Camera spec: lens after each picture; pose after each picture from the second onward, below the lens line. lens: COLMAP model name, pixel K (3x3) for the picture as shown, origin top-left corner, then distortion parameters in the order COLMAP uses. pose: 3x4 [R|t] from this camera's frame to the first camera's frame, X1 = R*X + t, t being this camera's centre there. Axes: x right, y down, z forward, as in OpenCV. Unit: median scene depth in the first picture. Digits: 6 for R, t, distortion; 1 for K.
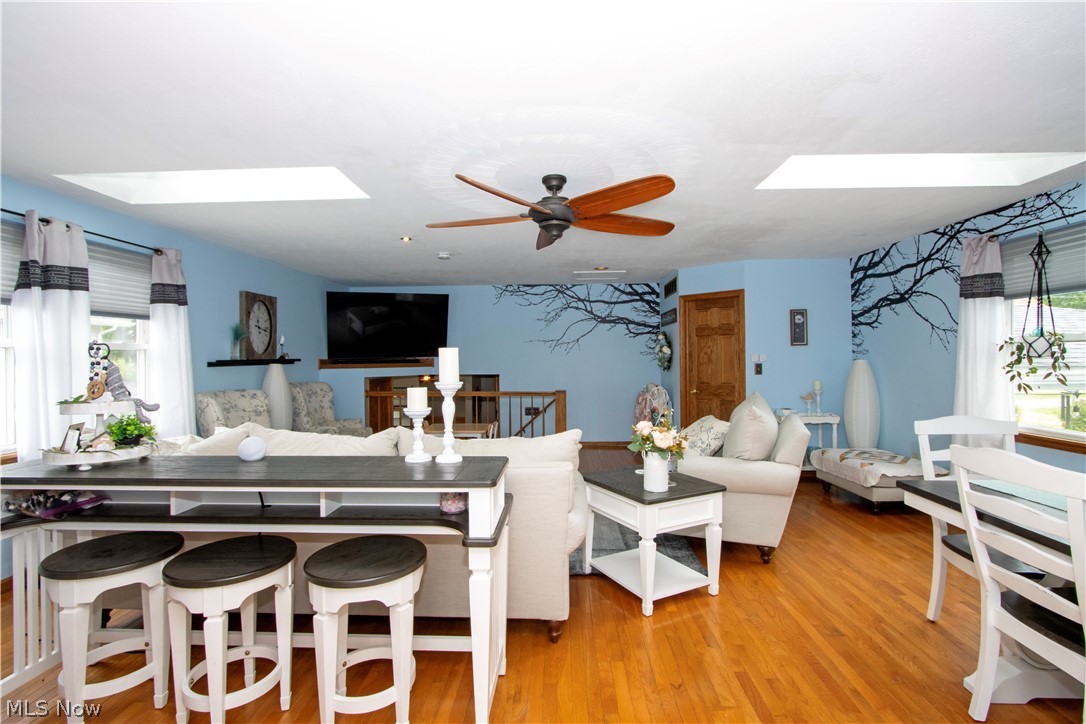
lens RADIAL K [[500.0, 0, 544.4], [0, 500.0, 361.5], [0, 0, 1]] dist [-0.017689, 0.002909]
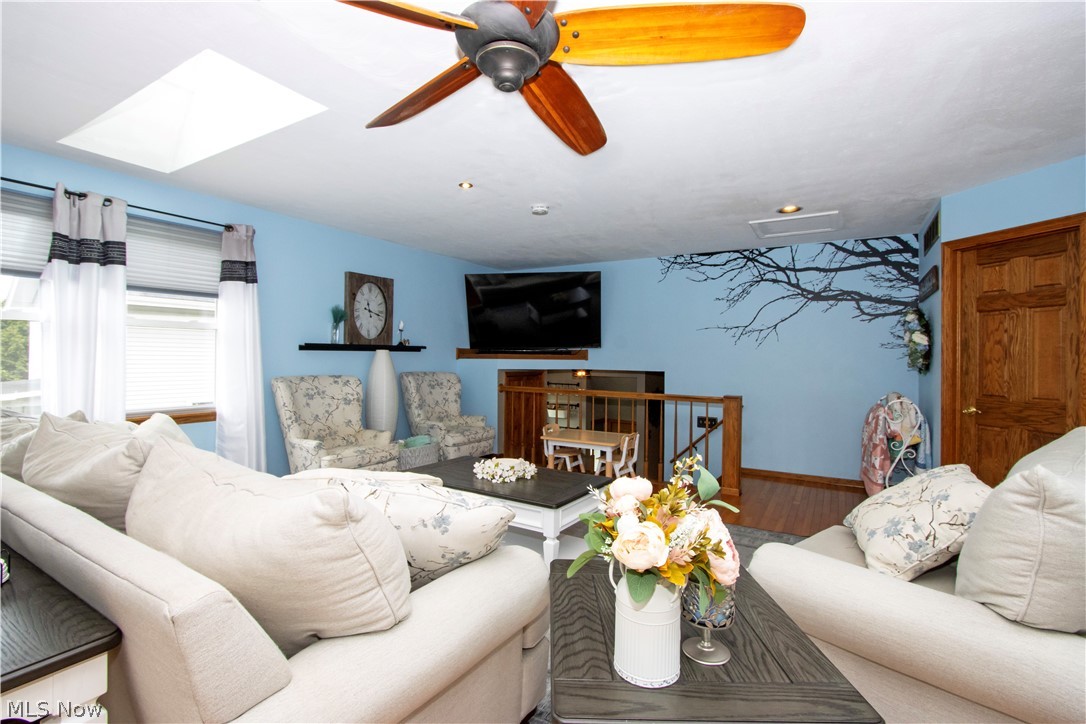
lens RADIAL K [[500.0, 0, 543.0], [0, 500.0, 358.4], [0, 0, 1]] dist [-0.017689, 0.002909]
pose [[0.876490, 0.019072, -0.481041, 0.193538], [-0.022426, 0.999748, -0.001225, 0.017414], [0.480897, 0.011862, 0.876697, 0.376731]]
